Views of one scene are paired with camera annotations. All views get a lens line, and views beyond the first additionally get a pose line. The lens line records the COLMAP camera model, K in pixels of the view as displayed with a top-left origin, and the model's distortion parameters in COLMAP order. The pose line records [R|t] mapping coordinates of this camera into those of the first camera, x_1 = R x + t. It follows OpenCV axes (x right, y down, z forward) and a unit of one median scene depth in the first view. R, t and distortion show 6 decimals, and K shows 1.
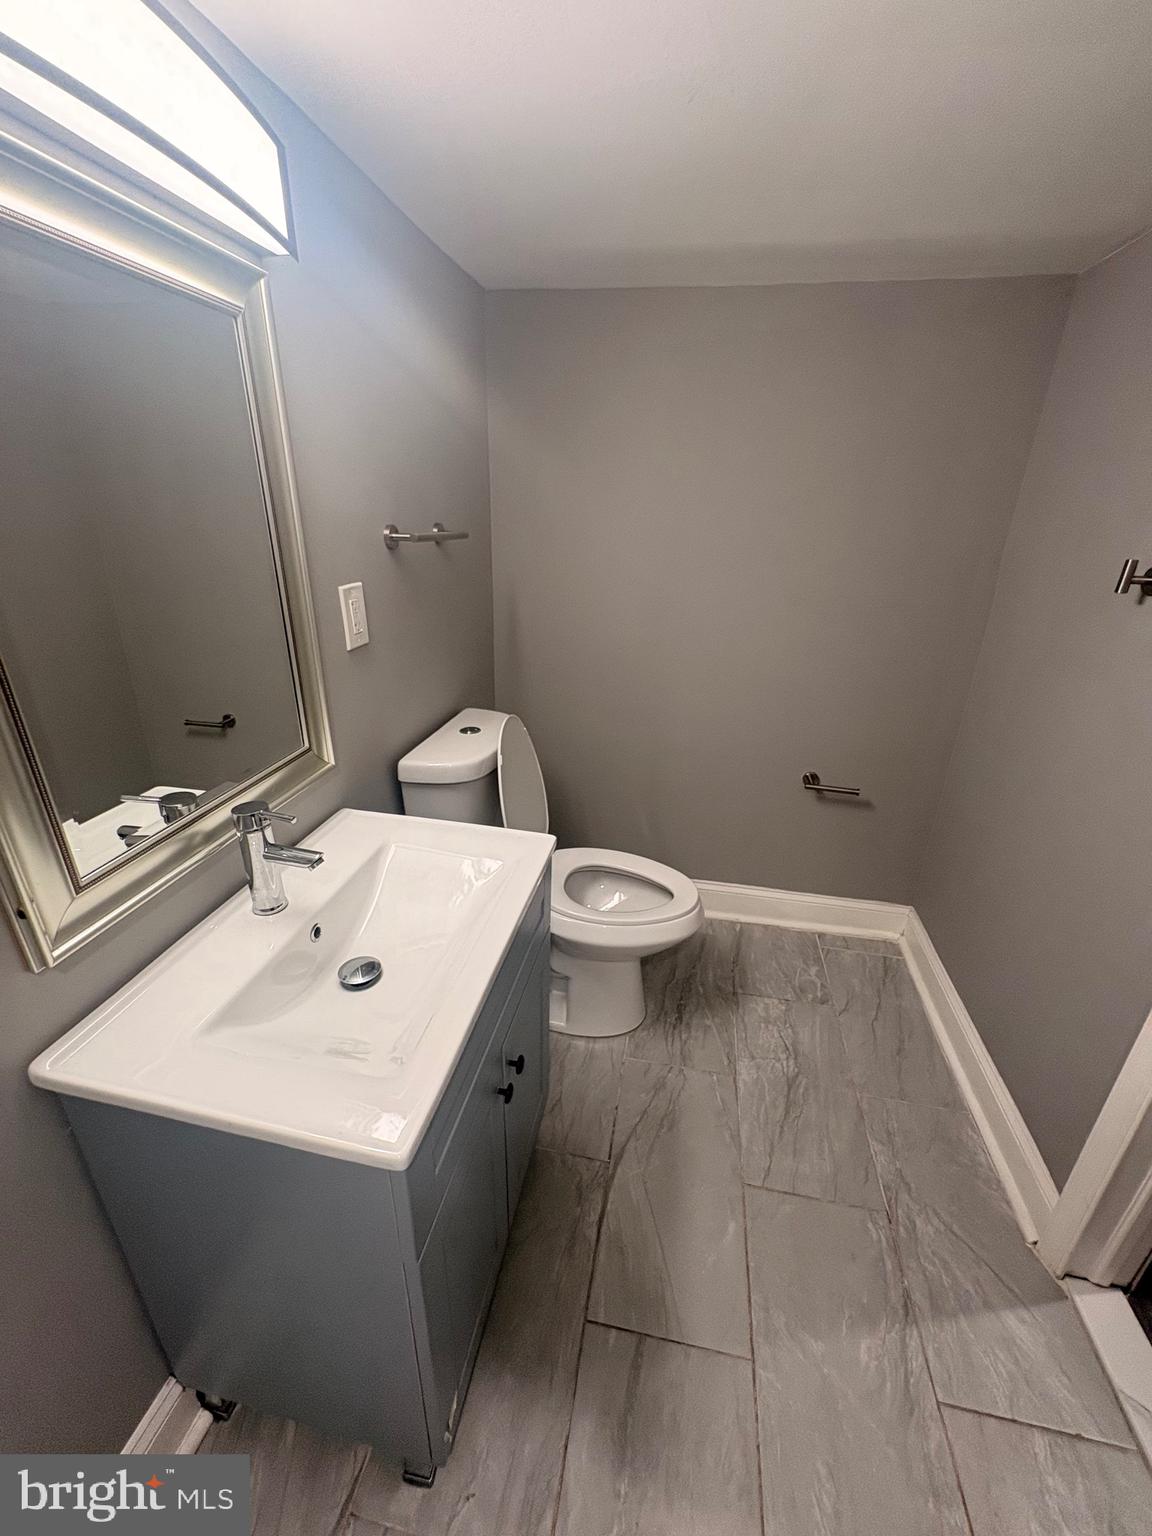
lens RADIAL K [[614.0, 0, 576.0], [0, 614.0, 768.0], [0, 0, 1]] dist [0.001281, 0.000396]
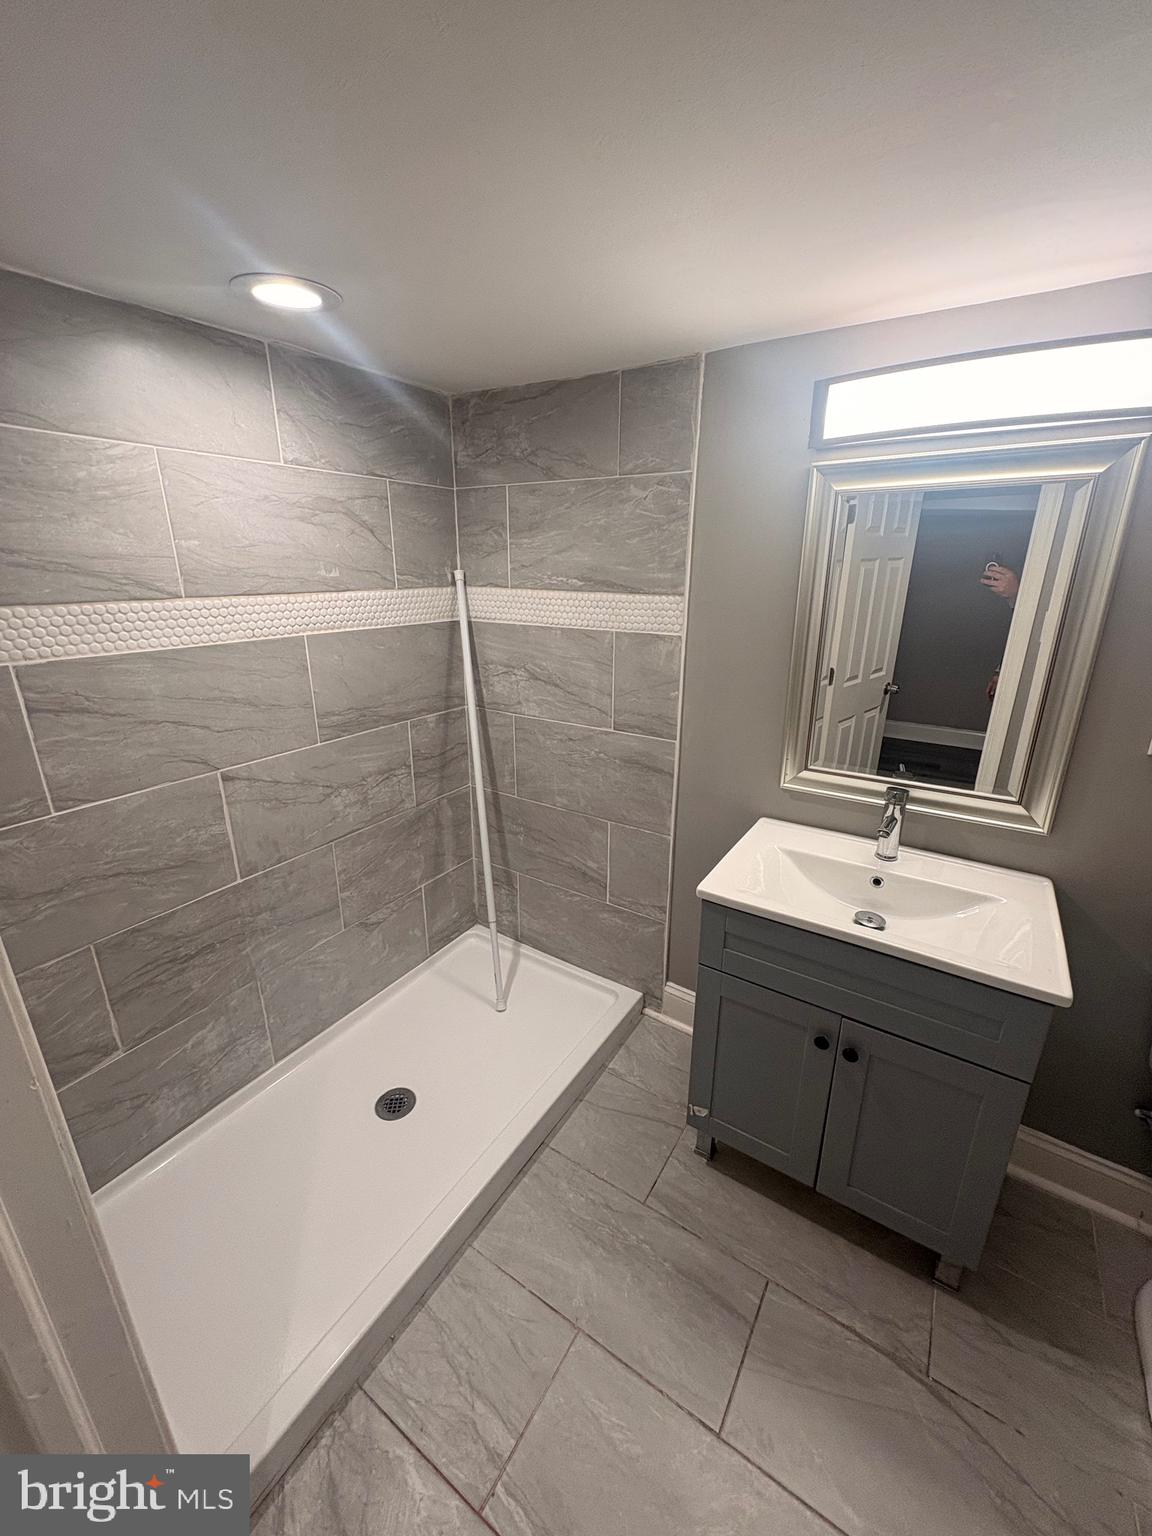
lens RADIAL K [[614.0, 0, 576.0], [0, 614.0, 768.0], [0, 0, 1]] dist [0.001281, 0.000396]
pose [[-0.371853, 0.266857, -0.889108, 1.063467], [-0.375383, 0.832758, 0.406941, -0.285780], [0.849007, 0.485078, -0.209490, 0.529361]]
